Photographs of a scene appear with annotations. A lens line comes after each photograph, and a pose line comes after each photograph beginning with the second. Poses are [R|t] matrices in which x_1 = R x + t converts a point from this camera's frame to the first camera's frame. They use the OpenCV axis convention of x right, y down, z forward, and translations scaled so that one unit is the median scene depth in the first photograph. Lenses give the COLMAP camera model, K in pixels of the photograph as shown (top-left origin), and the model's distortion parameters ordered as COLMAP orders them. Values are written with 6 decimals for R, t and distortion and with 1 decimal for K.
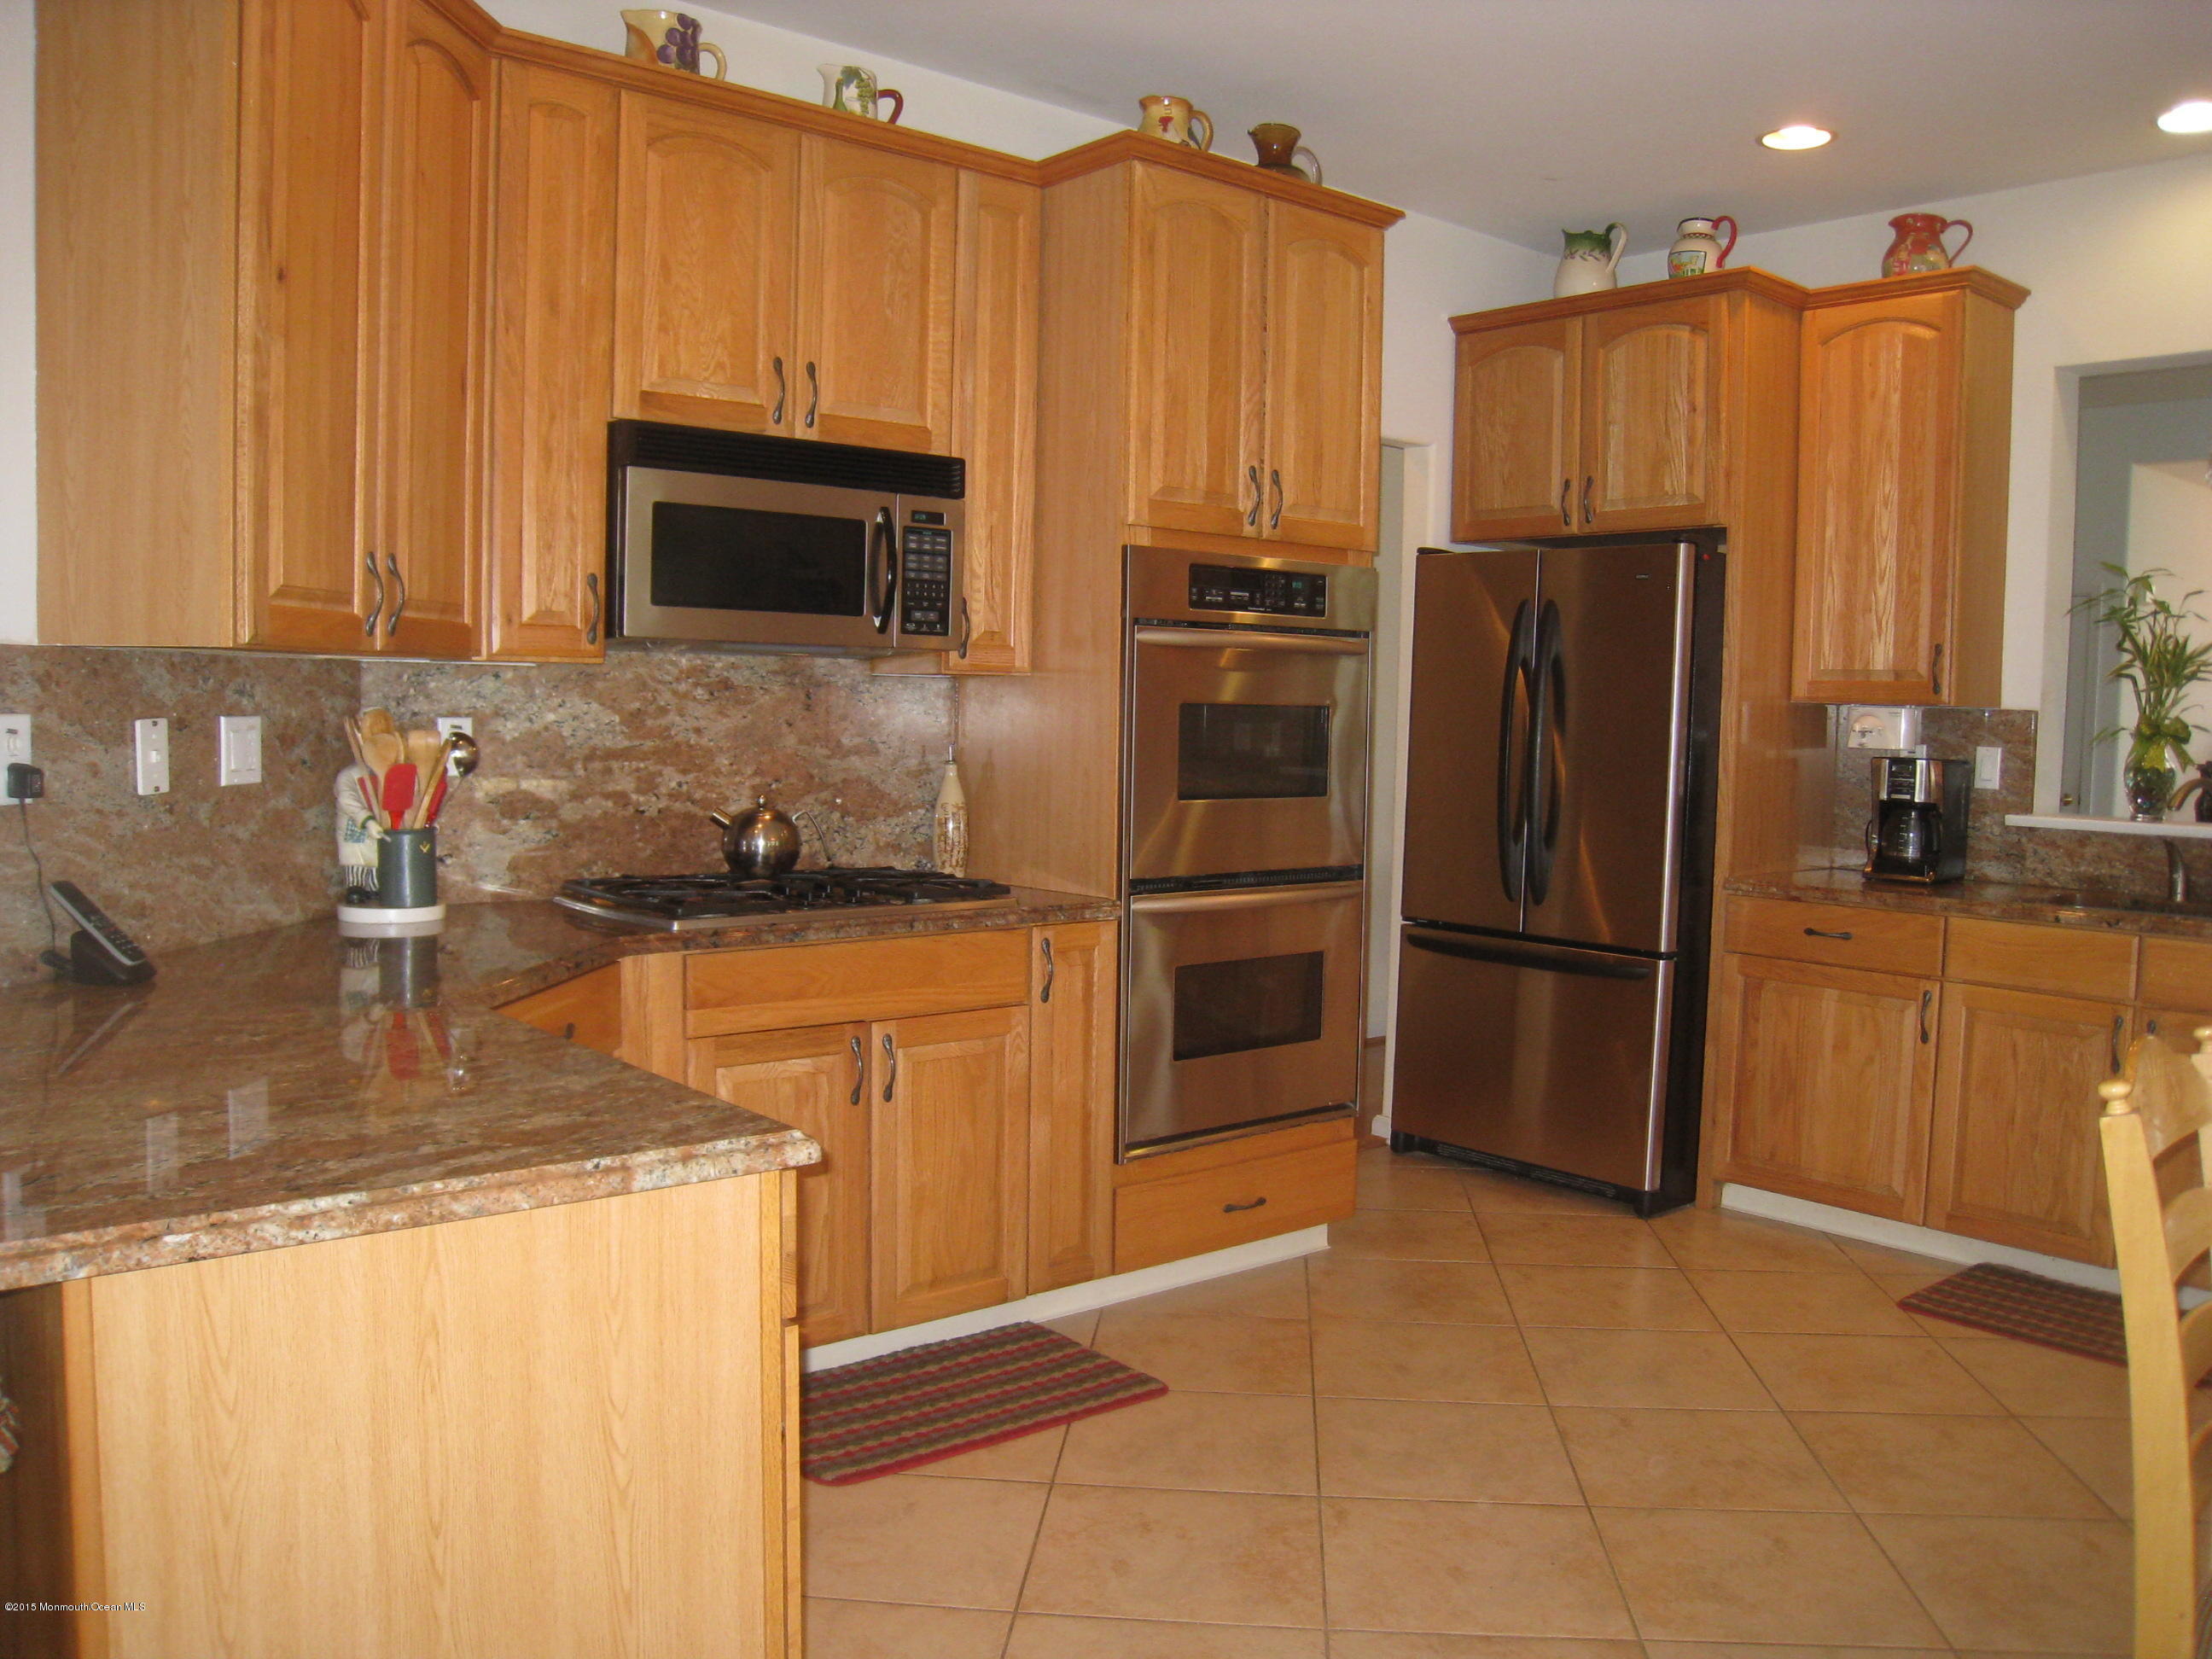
lens RADIAL K [[1833.4, 0, 1149.9], [0, 1833.4, 839.0], [0, 0, 1]] dist [-0.169960, 0.113535]
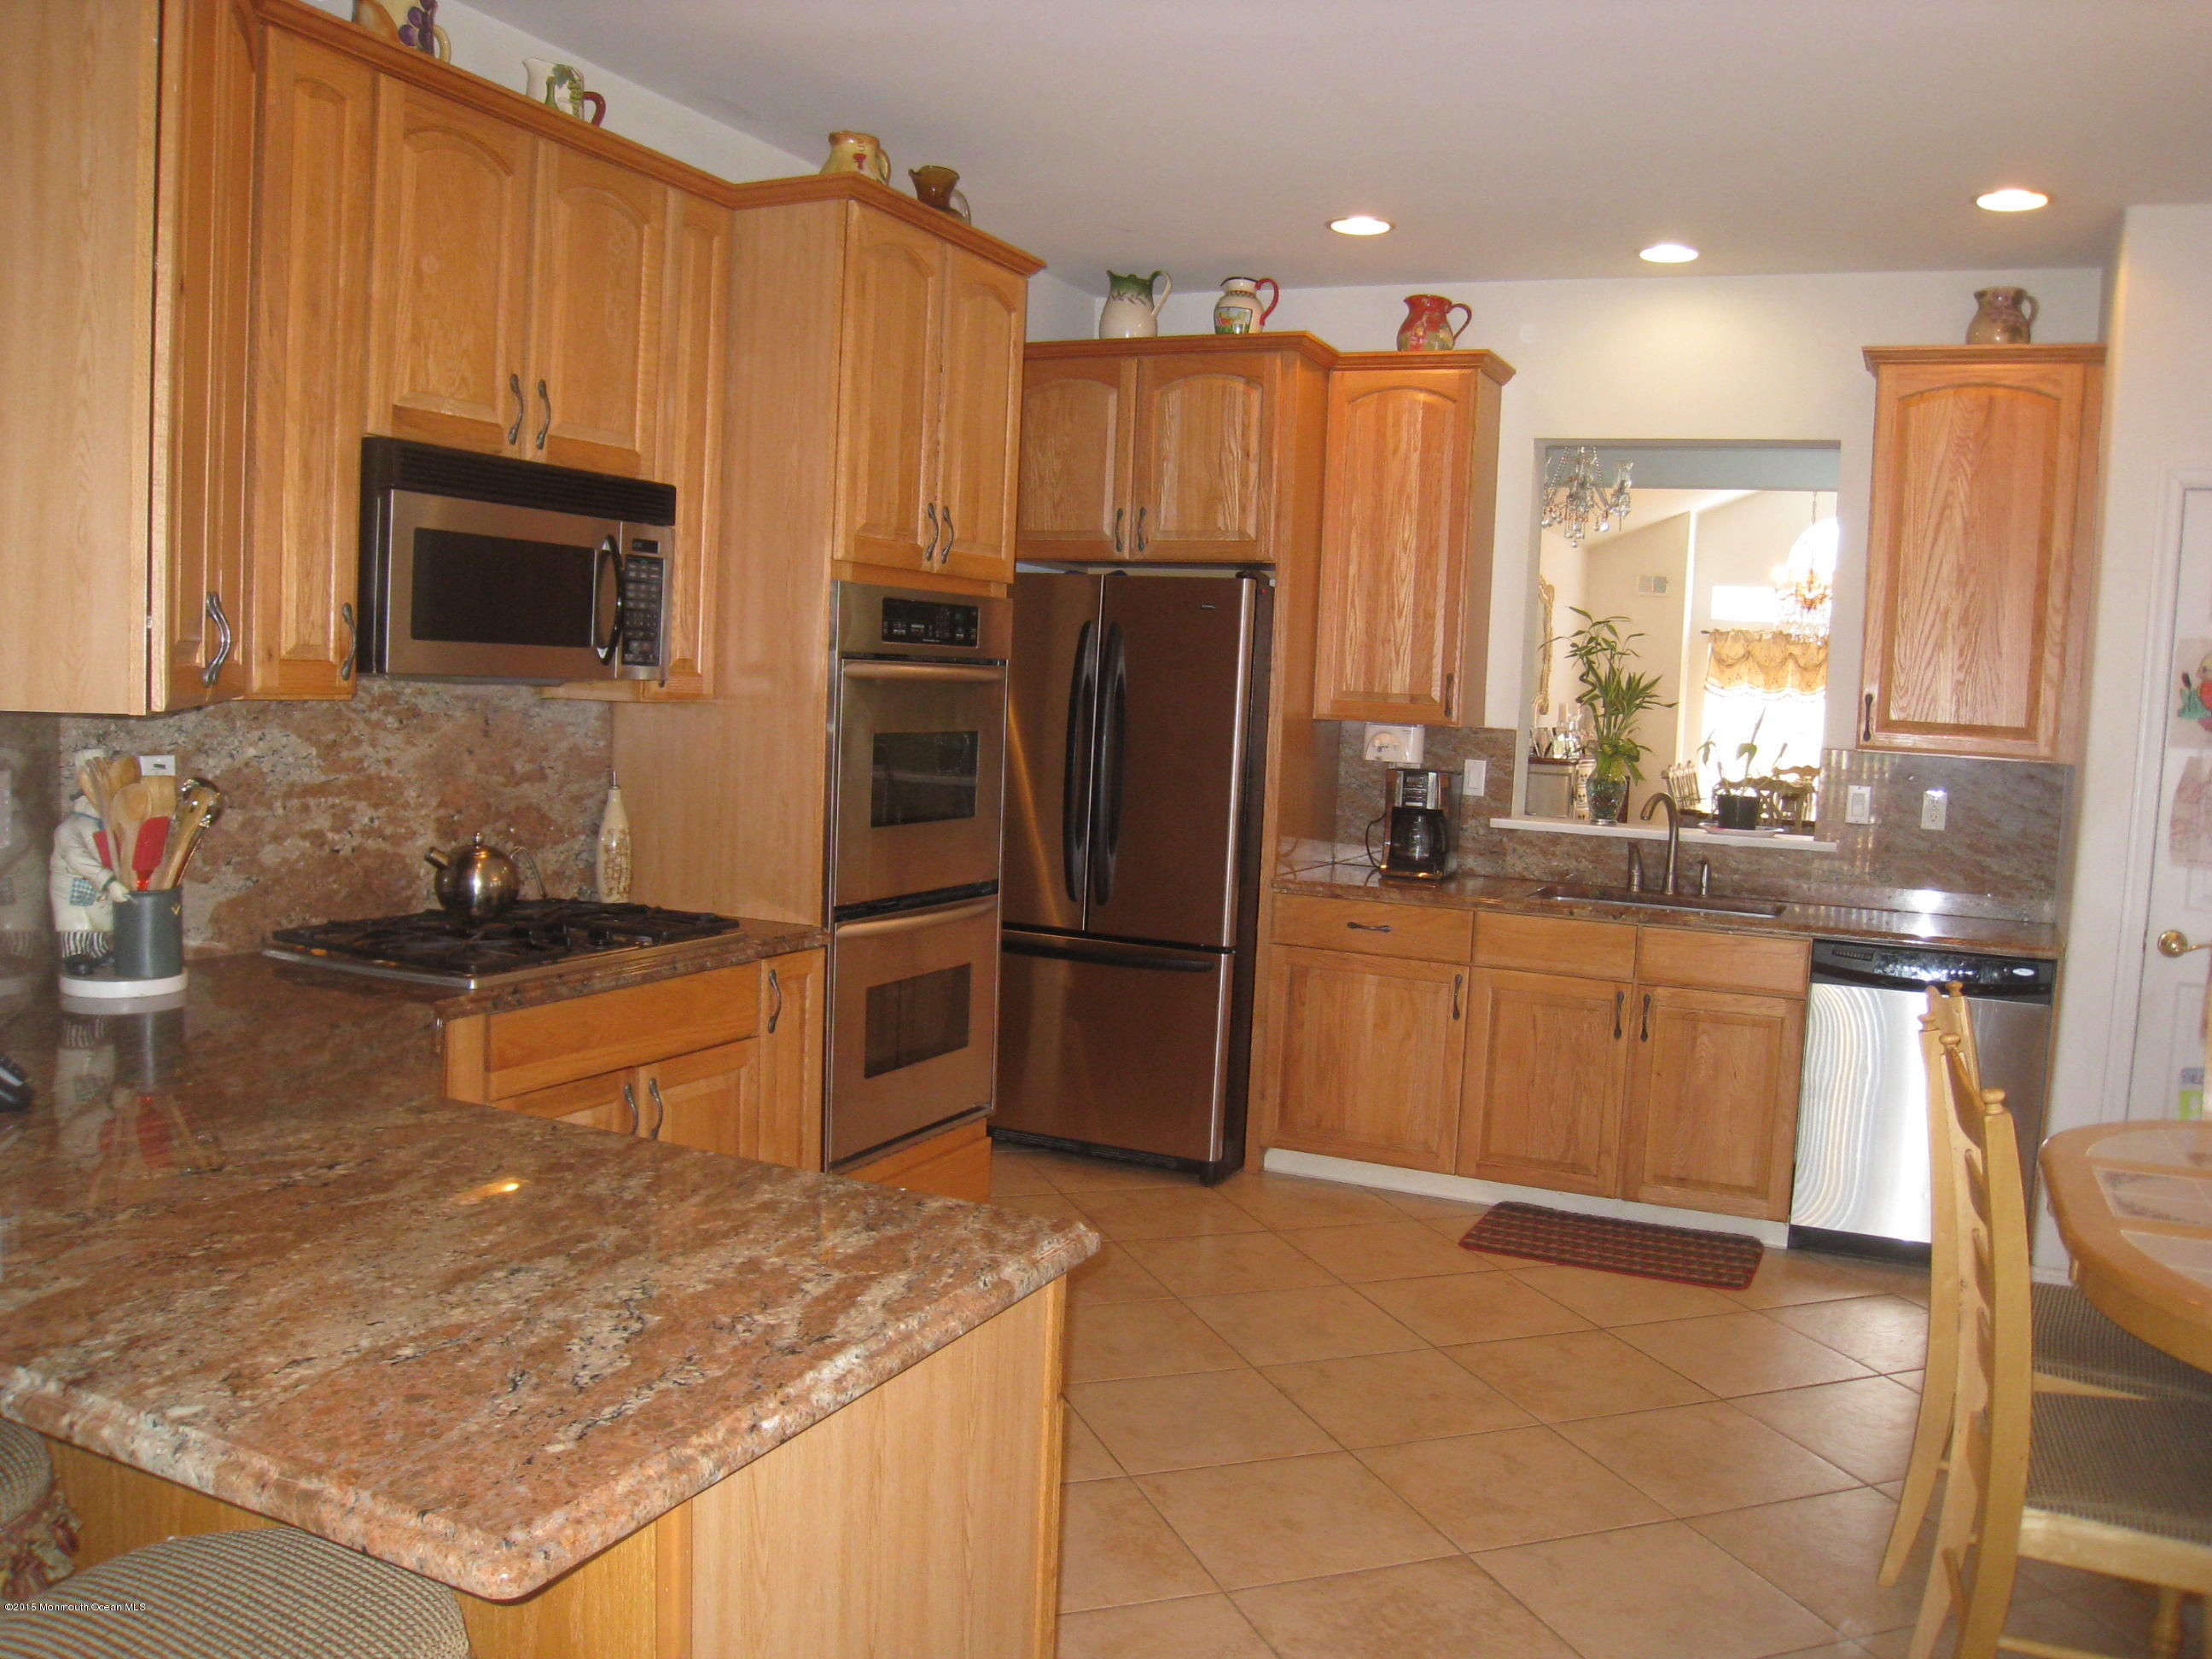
lens RADIAL K [[1833.4, 0, 1149.9], [0, 1833.4, 839.0], [0, 0, 1]] dist [-0.169960, 0.113535]
pose [[0.907801, -0.016533, 0.419075, -0.275234], [0.004071, 0.999523, 0.030612, -0.045938], [-0.419381, -0.026083, 0.907435, 0.001398]]
